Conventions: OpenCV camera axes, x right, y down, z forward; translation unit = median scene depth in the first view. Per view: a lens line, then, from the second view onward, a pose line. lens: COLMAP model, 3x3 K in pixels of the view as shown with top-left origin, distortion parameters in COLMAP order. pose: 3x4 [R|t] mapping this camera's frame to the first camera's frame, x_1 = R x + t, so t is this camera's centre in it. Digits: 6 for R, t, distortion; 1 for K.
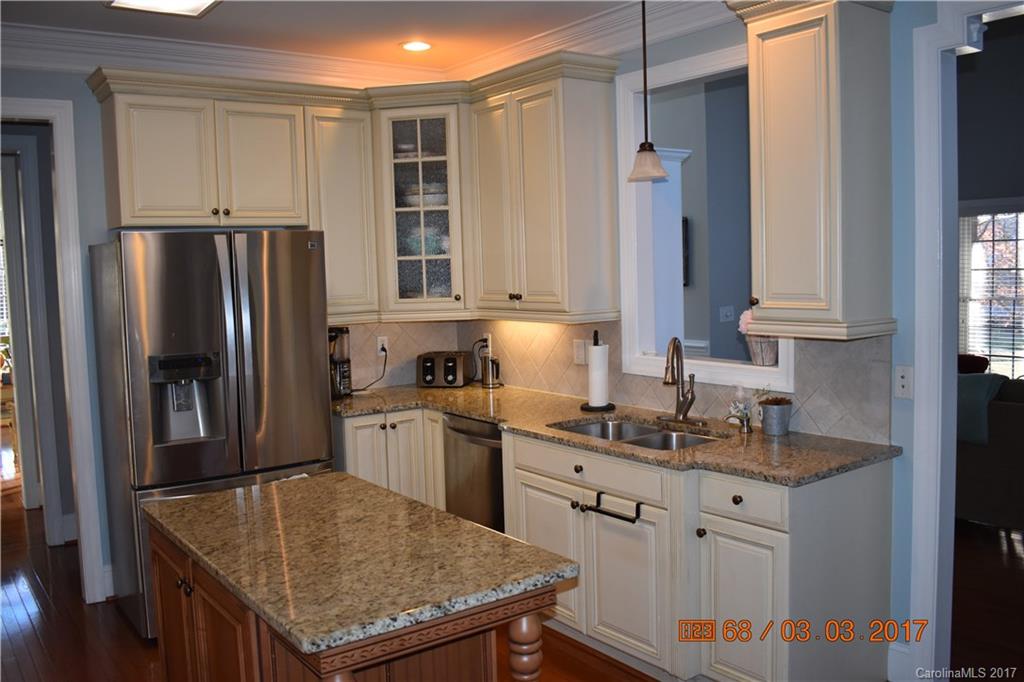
lens RADIAL K [[896.1, 0, 513.8], [0, 896.1, 345.2], [0, 0, 1]] dist [-0.079154, 0.002872]
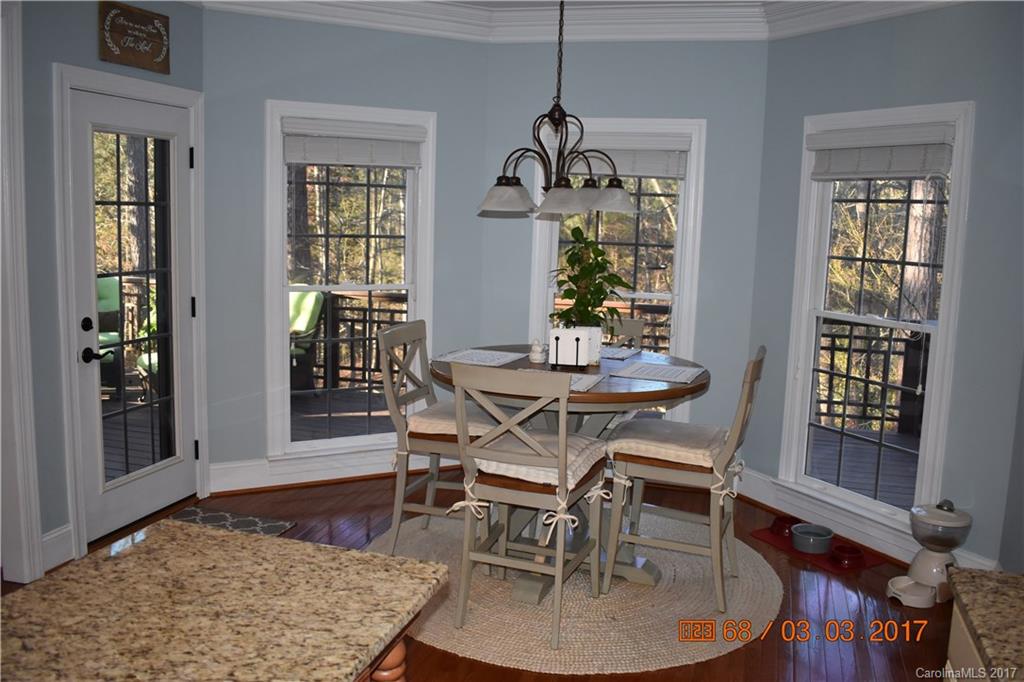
lens RADIAL K [[896.1, 0, 510.1], [0, 896.1, 339.0], [0, 0, 1]] dist [-0.079154, 0.002872]
pose [[-0.602666, -0.106739, 0.790822, -0.743637], [0.051828, 0.983686, 0.172267, -0.076187], [-0.796308, 0.144806, -0.587302, 1.038487]]
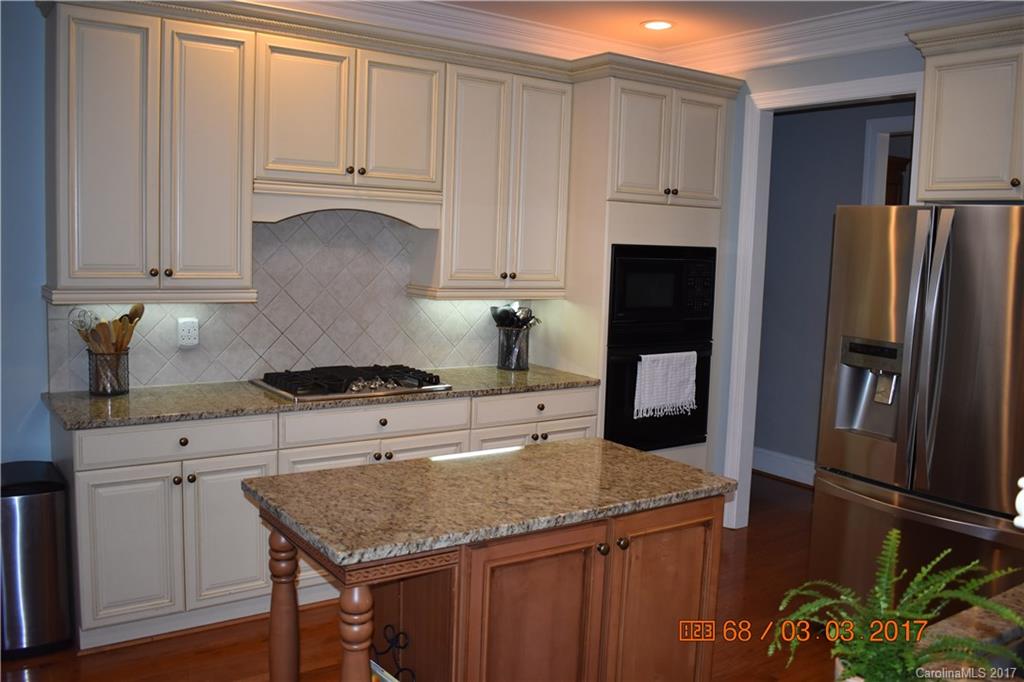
lens RADIAL K [[896.1, 0, 513.8], [0, 896.1, 335.6], [0, 0, 1]] dist [-0.079154, 0.002872]
pose [[-0.021917, 0.140326, -0.989863, 0.835184], [-0.118994, 0.982696, 0.141945, -0.122860], [0.992653, 0.120898, -0.004839, 0.979095]]
